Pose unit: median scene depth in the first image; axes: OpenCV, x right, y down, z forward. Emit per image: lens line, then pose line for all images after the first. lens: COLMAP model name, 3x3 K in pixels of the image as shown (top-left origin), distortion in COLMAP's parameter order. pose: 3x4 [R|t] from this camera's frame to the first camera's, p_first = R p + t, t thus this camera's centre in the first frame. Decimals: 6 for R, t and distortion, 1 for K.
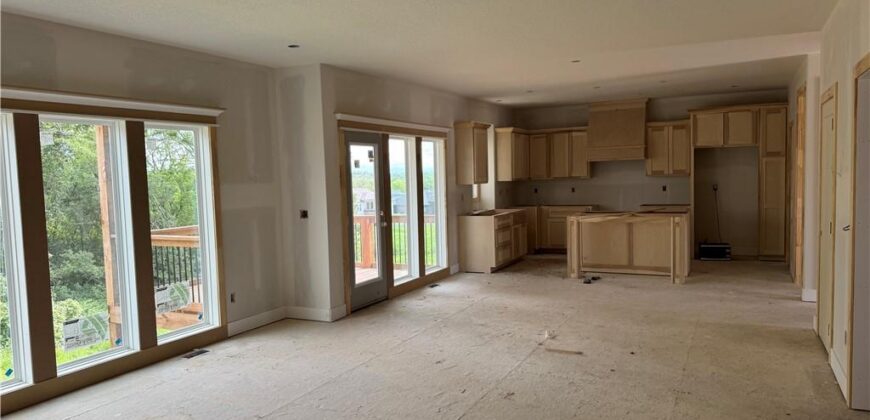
lens RADIAL K [[609.1, 0, 432.8], [0, 609.1, 215.5], [0, 0, 1]] dist [0.121156, -0.202783]
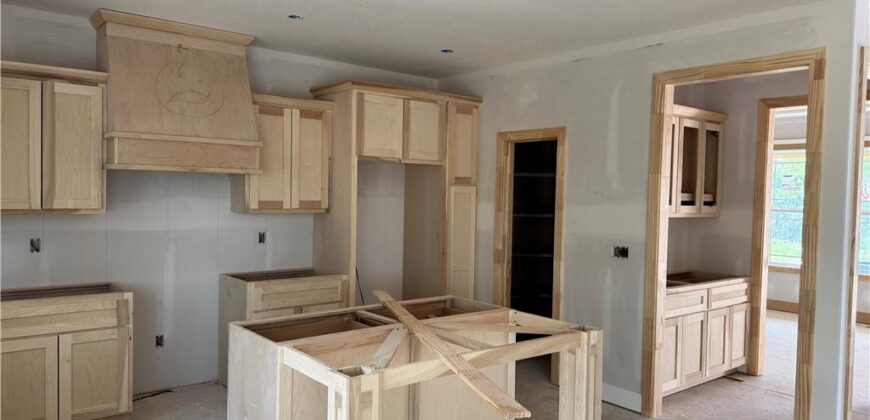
lens RADIAL K [[609.1, 0, 432.8], [0, 609.1, 215.5], [0, 0, 1]] dist [0.121156, -0.202783]
pose [[0.412203, 0.002970, 0.911087, -0.002601], [0.028898, 0.999449, -0.016333, -0.052223], [-0.910634, 0.033061, 0.411890, 0.721756]]
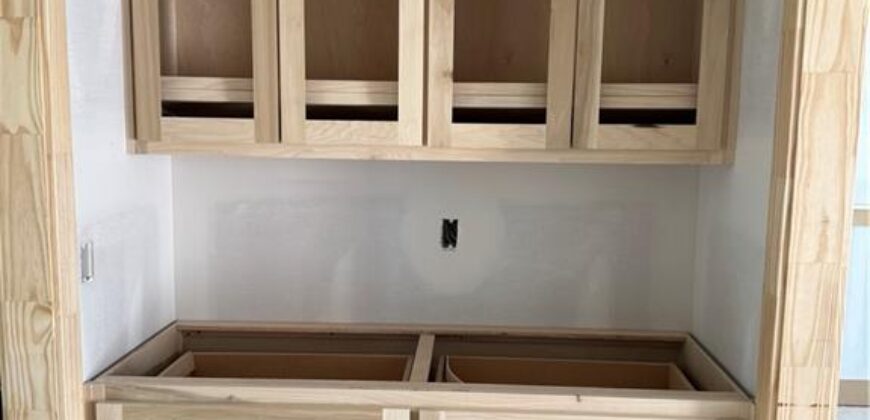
lens RADIAL K [[818.6, 0, 435.0], [0, 818.6, 210.0], [0, 0, 1]] dist [0.091970, 0.000641]
pose [[0.914615, -0.014323, 0.404071, 0.458421], [-0.009772, 0.998297, 0.057506, -0.052775], [-0.404207, -0.056544, 0.912918, 0.557707]]
